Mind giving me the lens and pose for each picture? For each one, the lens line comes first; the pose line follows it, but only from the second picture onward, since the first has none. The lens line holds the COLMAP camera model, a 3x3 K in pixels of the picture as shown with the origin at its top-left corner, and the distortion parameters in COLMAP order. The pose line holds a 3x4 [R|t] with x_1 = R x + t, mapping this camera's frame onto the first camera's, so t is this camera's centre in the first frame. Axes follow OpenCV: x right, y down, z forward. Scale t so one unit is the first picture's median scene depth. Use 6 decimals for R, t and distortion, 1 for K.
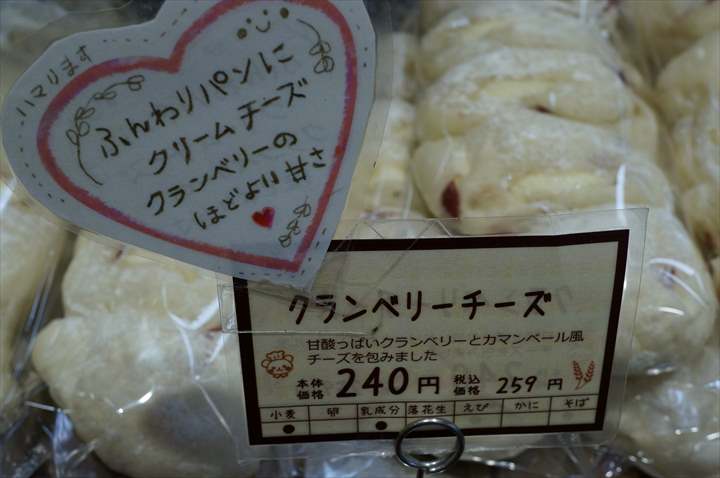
lens RADIAL K [[999.4, 0, 355.3], [0, 999.4, 237.4], [0, 0, 1]] dist [-0.001727, 0.000000]
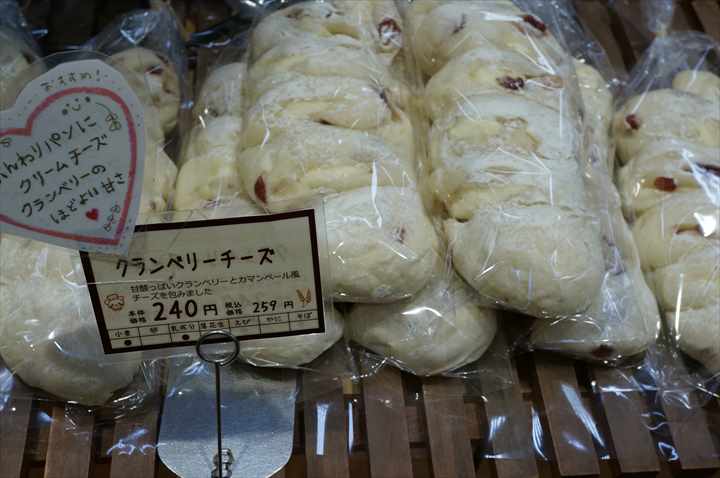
lens RADIAL K [[999.4, 0, 365.8], [0, 999.4, 244.1], [0, 0, 1]] dist [-0.001727, 0.000000]
pose [[0.997633, -0.058421, 0.036279, 0.272464], [0.057067, 0.997673, 0.037311, -0.005897], [-0.038375, -0.035152, 0.998645, -0.633645]]
